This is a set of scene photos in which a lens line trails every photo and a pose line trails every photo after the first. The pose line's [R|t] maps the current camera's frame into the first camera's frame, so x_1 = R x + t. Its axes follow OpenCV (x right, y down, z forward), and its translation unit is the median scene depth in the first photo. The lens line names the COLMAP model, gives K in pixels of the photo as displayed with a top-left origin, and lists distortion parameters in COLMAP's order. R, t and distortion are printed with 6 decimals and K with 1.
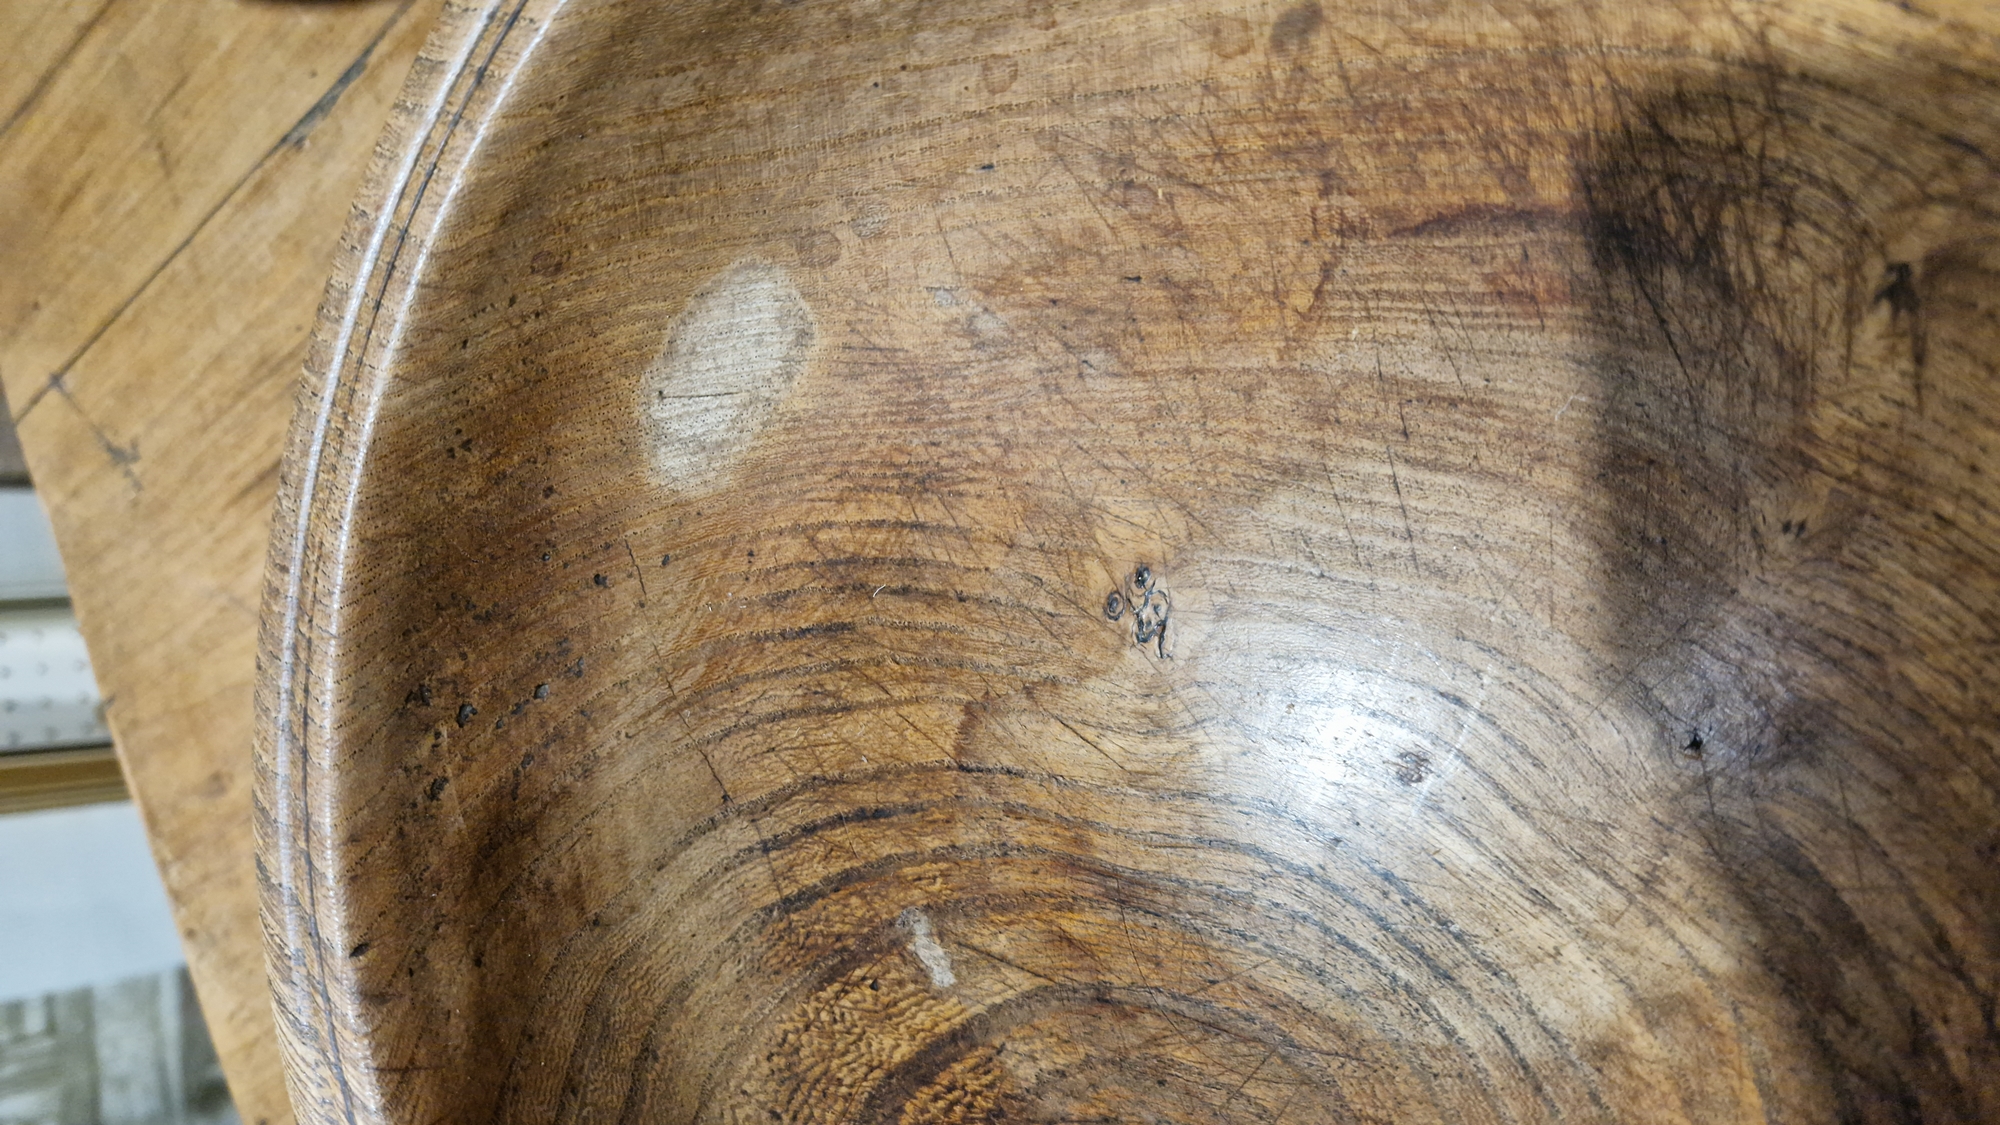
lens RADIAL K [[1372.3, 0, 1011.0], [0, 1372.3, 589.9], [0, 0, 1]] dist [0.013358, -0.047647]
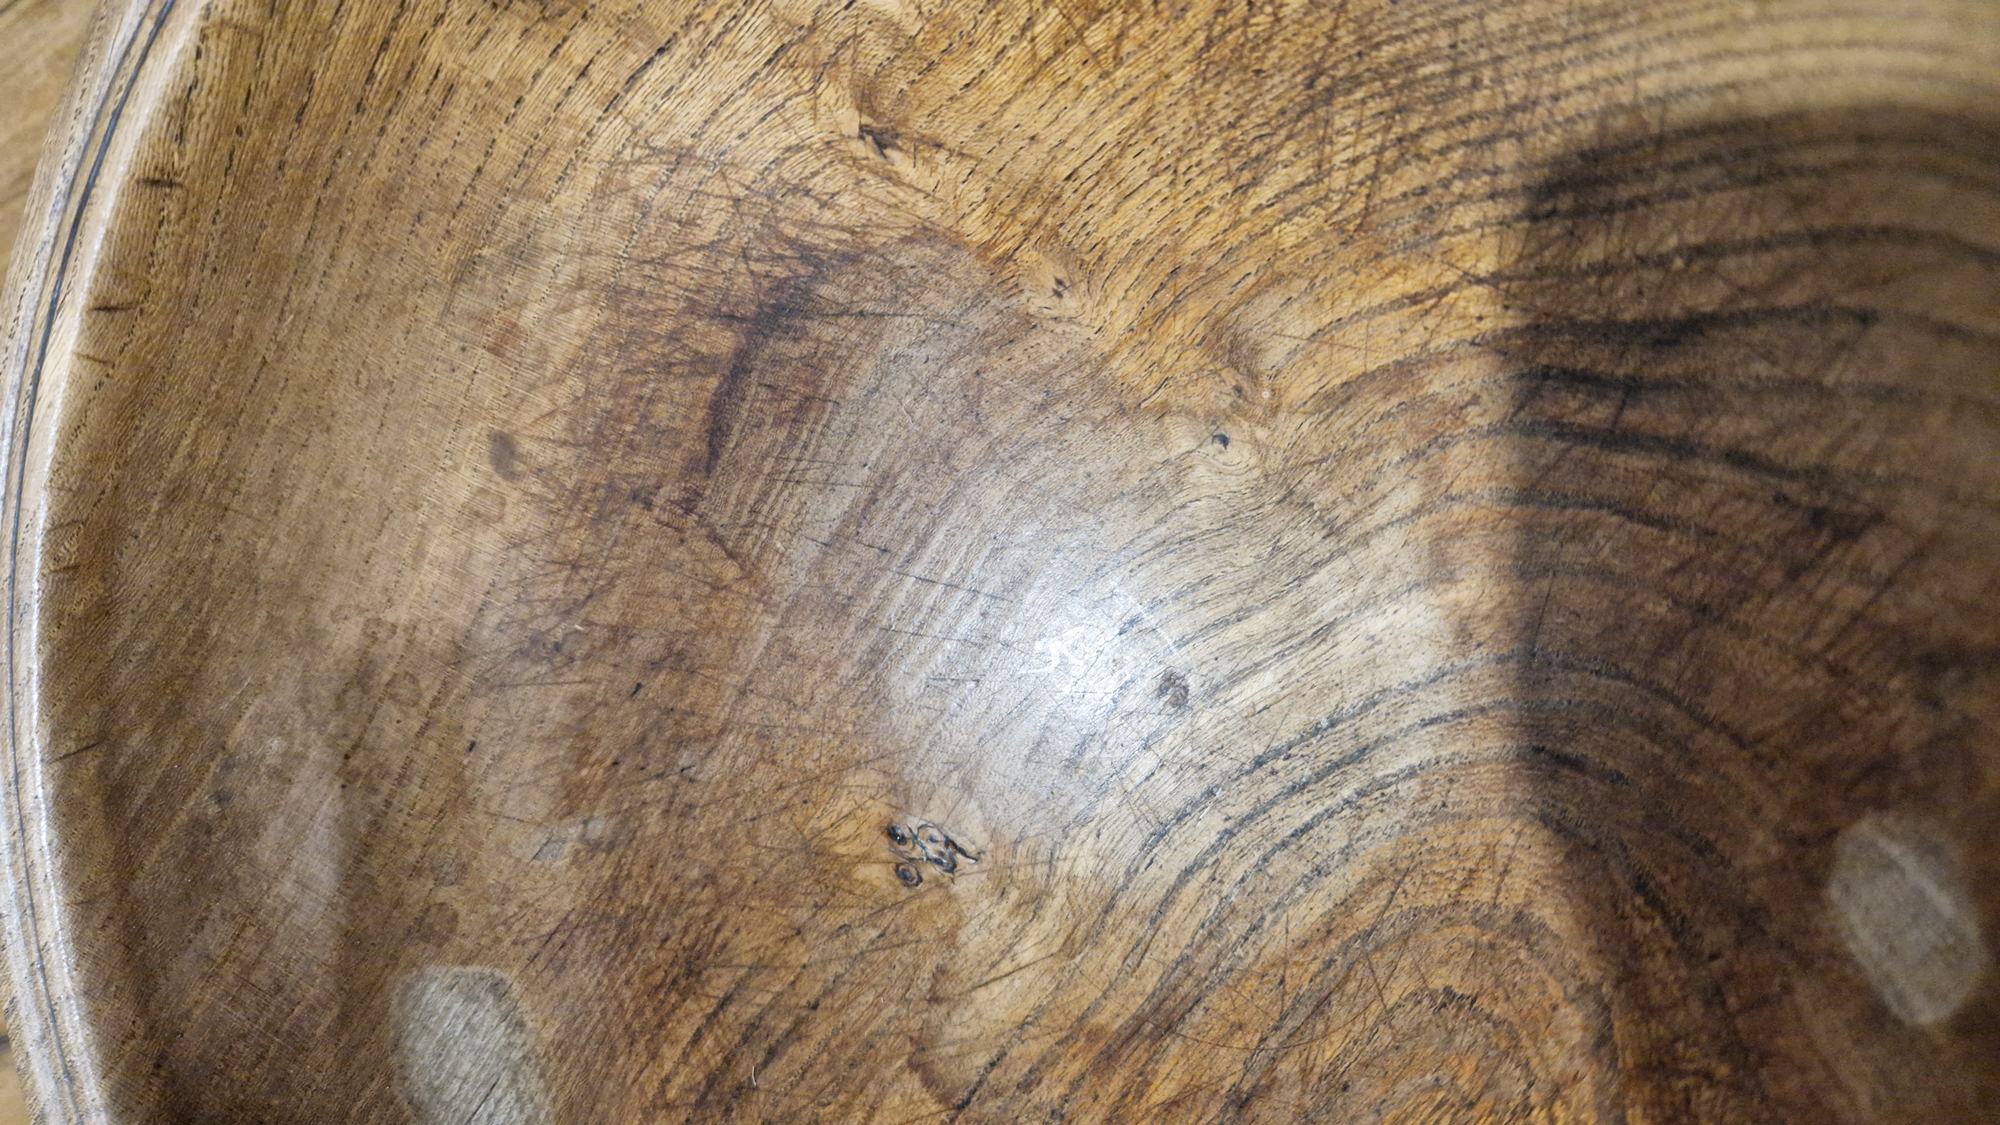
lens RADIAL K [[1372.3, 0, 1014.9], [0, 1372.3, 568.8], [0, 0, 1]] dist [0.013358, -0.047647]
pose [[0.527583, -0.806600, 0.266557, 0.033711], [0.826077, 0.413942, -0.382426, 0.415768], [0.198126, 0.421958, 0.884702, 0.038386]]
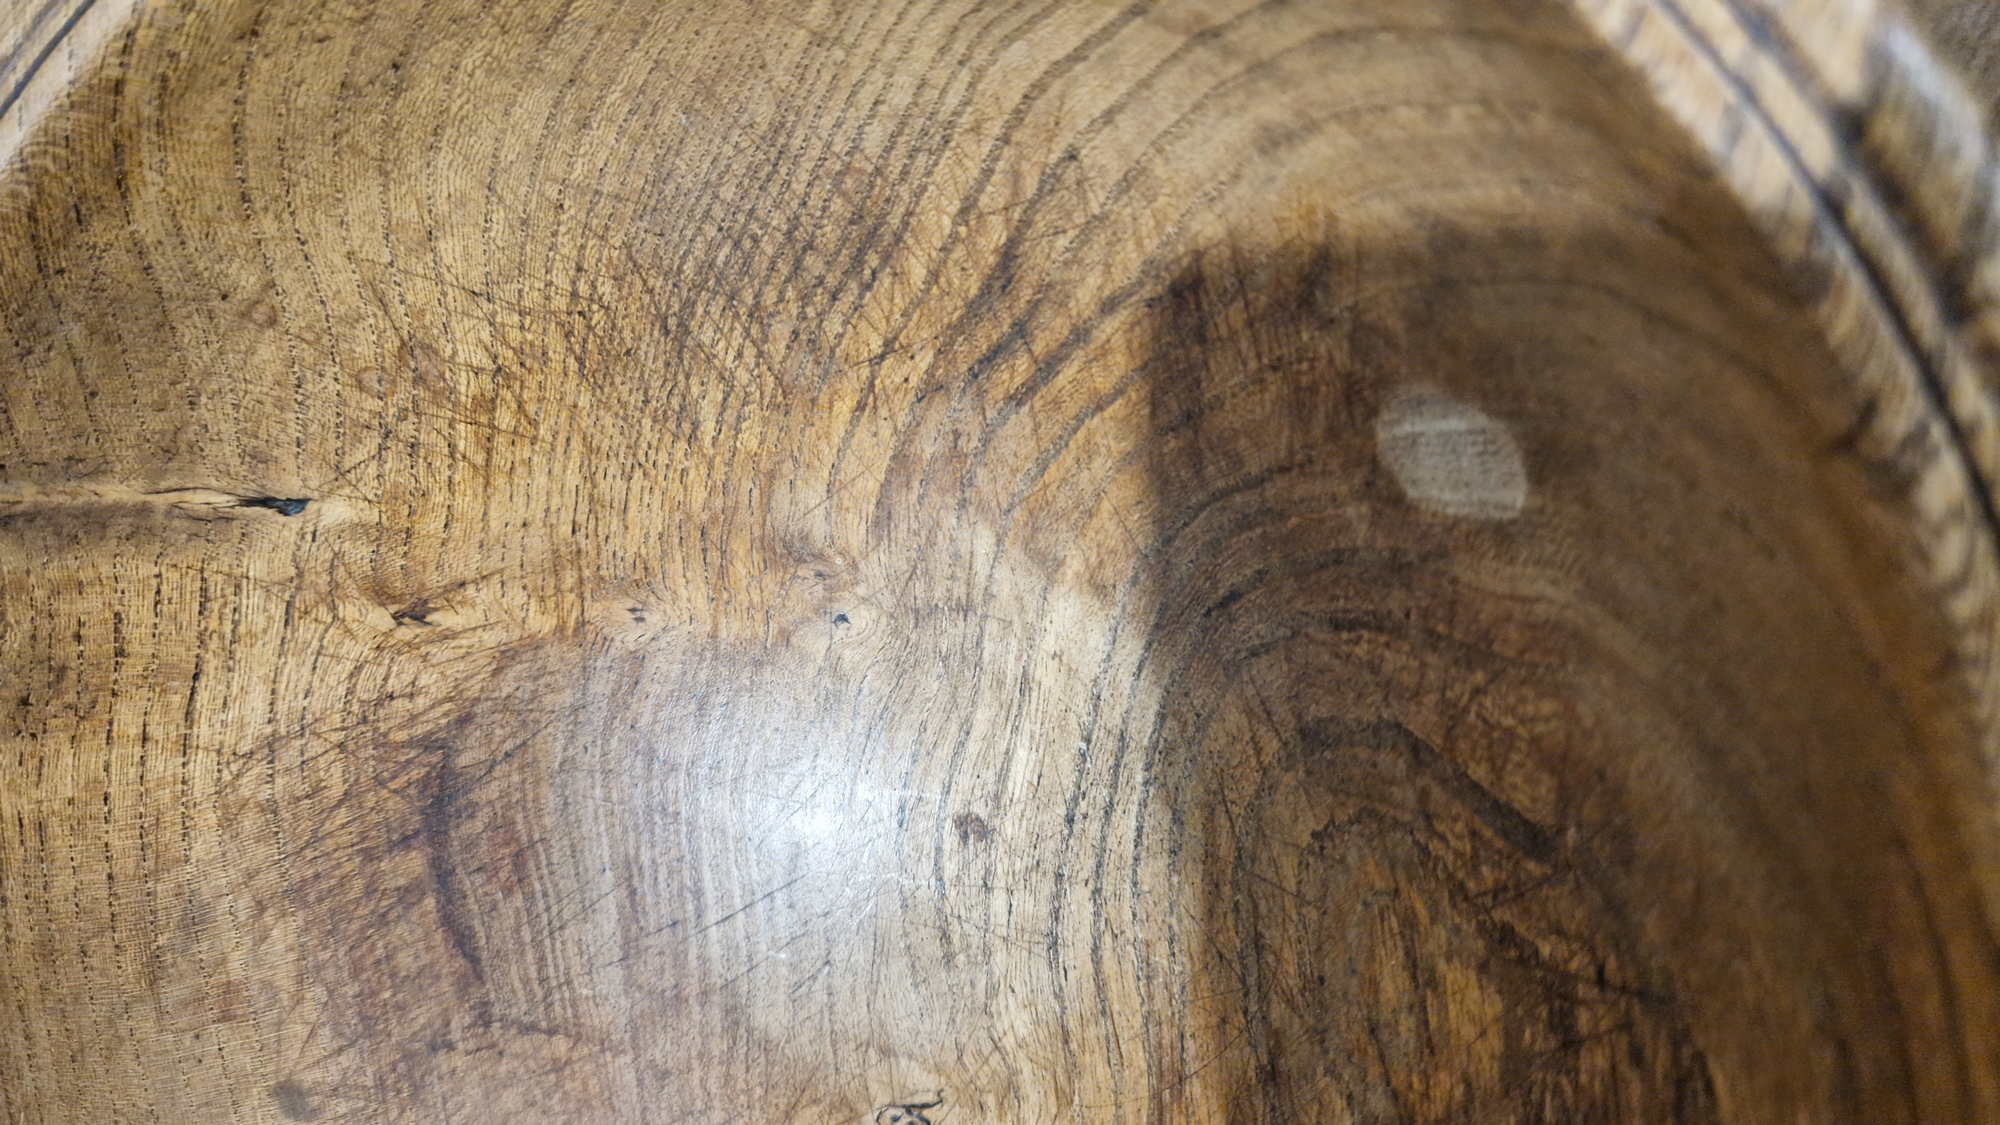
lens RADIAL K [[1372.3, 0, 1010.8], [0, 1372.3, 562.9], [0, 0, 1]] dist [0.013358, -0.047647]
pose [[-0.144974, -0.808454, 0.570425, -0.163693], [0.888622, -0.359922, -0.284267, 0.576339], [0.435125, 0.465681, 0.770589, 0.106554]]
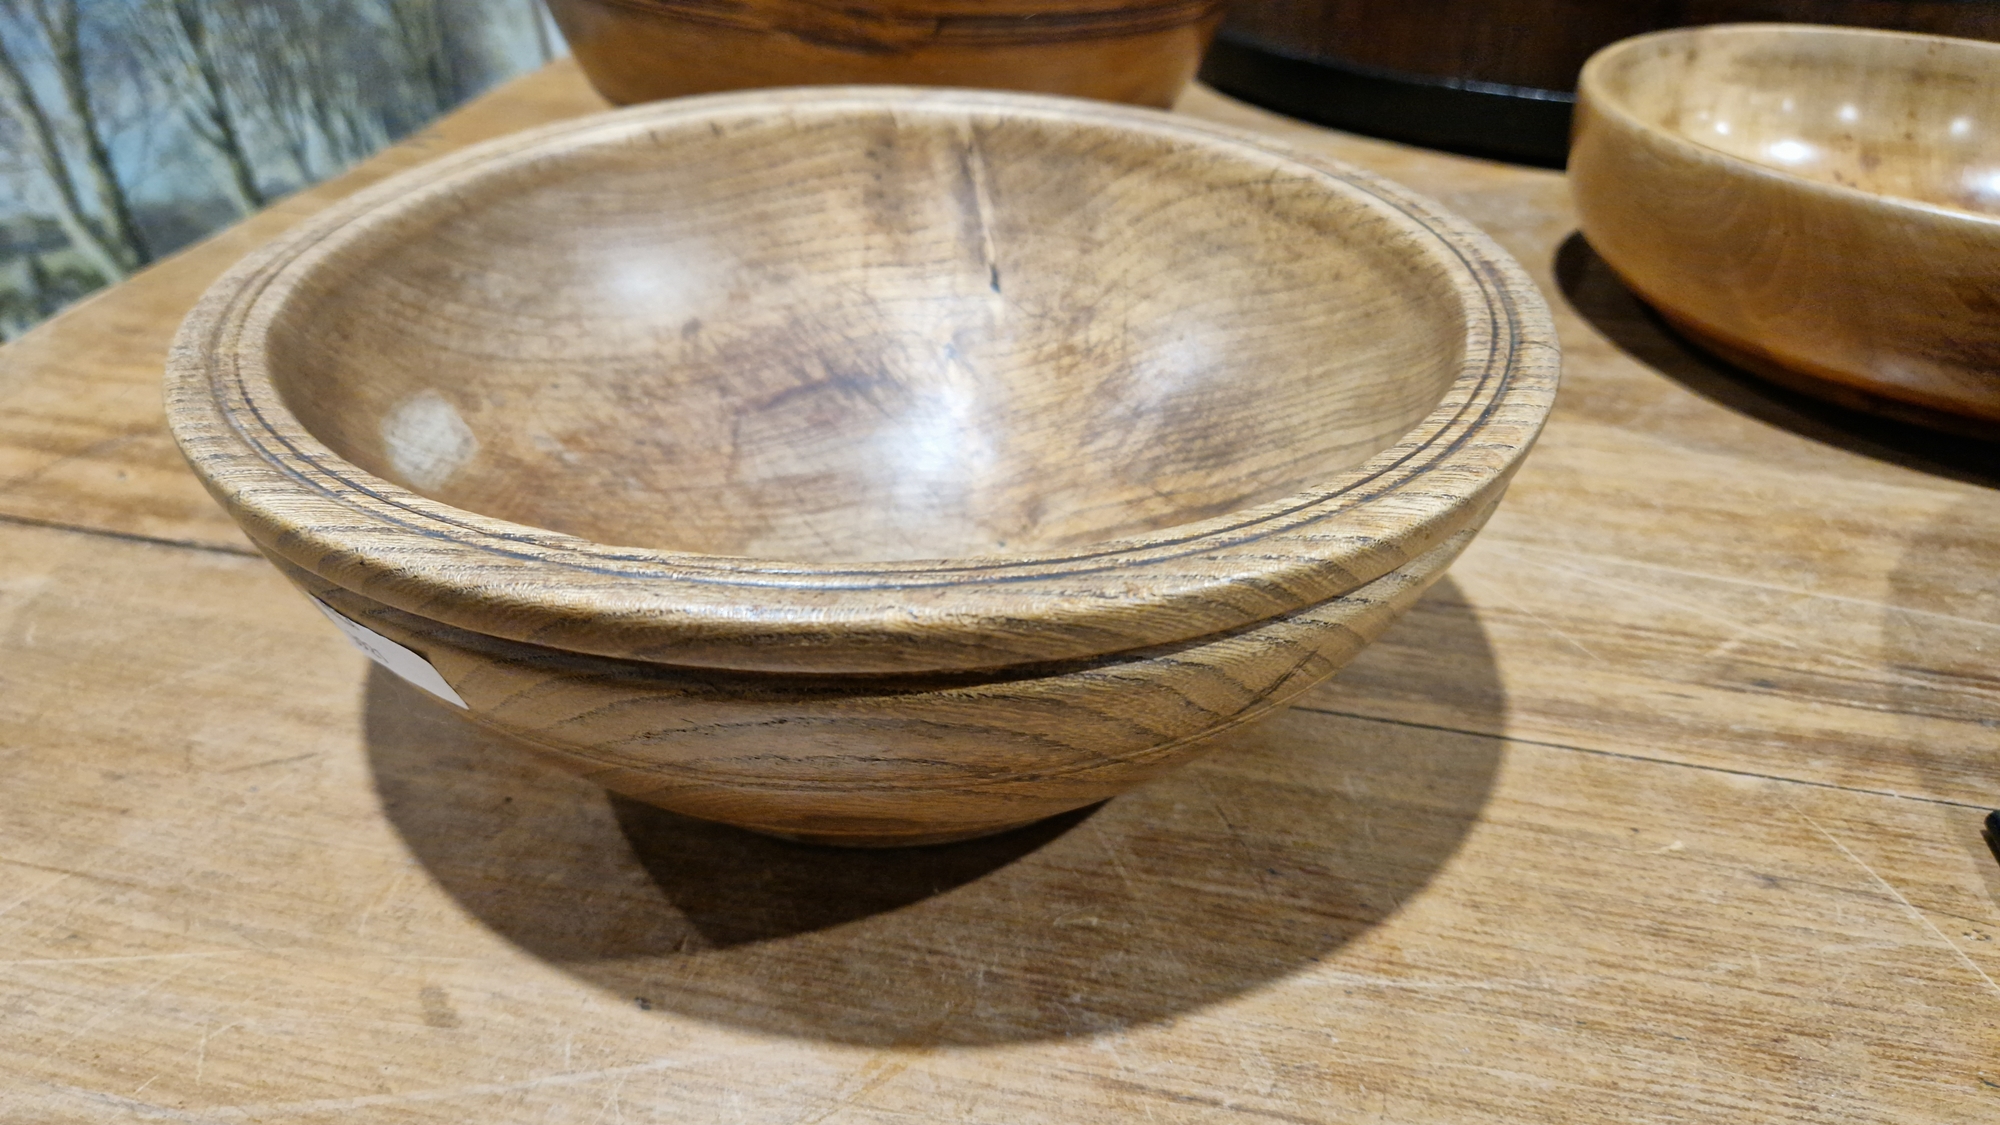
lens RADIAL K [[1372.3, 0, 1000.5], [0, 1372.3, 575.9], [0, 0, 1]] dist [0.013358, -0.047647]
pose [[0.696118, 0.110226, 0.709415, -0.880631], [0.601546, 0.449810, -0.660161, 1.389553], [-0.391869, 0.886296, 0.246815, 0.518948]]
